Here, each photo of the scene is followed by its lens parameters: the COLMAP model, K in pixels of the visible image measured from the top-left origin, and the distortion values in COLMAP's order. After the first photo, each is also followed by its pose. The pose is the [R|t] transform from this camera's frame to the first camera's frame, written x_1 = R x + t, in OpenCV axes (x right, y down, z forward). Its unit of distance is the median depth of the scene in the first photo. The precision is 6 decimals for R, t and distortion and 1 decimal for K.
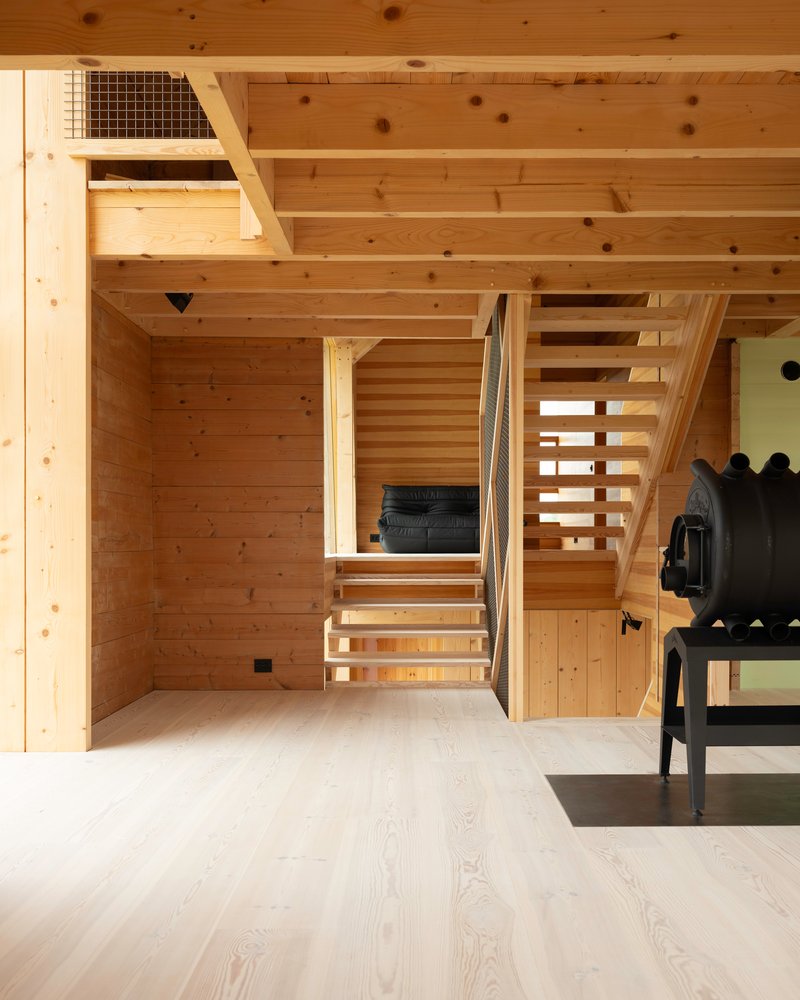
lens RADIAL K [[1072.7, 0, 399.9], [0, 1072.7, 499.9], [0, 0, 1]] dist [-0.007152, 0.000000]
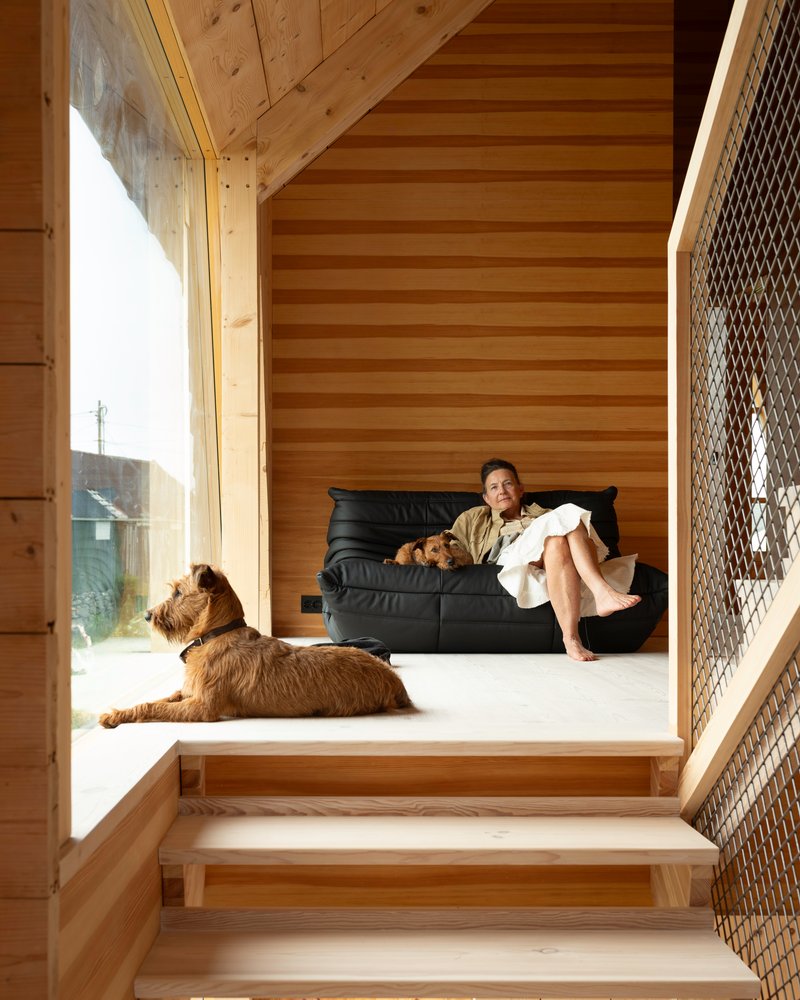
lens RADIAL K [[1072.7, 0, 401.6], [0, 1072.7, 500.0], [0, 0, 1]] dist [-0.007152, 0.000000]
pose [[0.998146, 0.001256, 0.060860, -0.013297], [-0.001347, 0.999998, 0.001461, -0.009867], [-0.060858, -0.001541, 0.998145, 0.553477]]
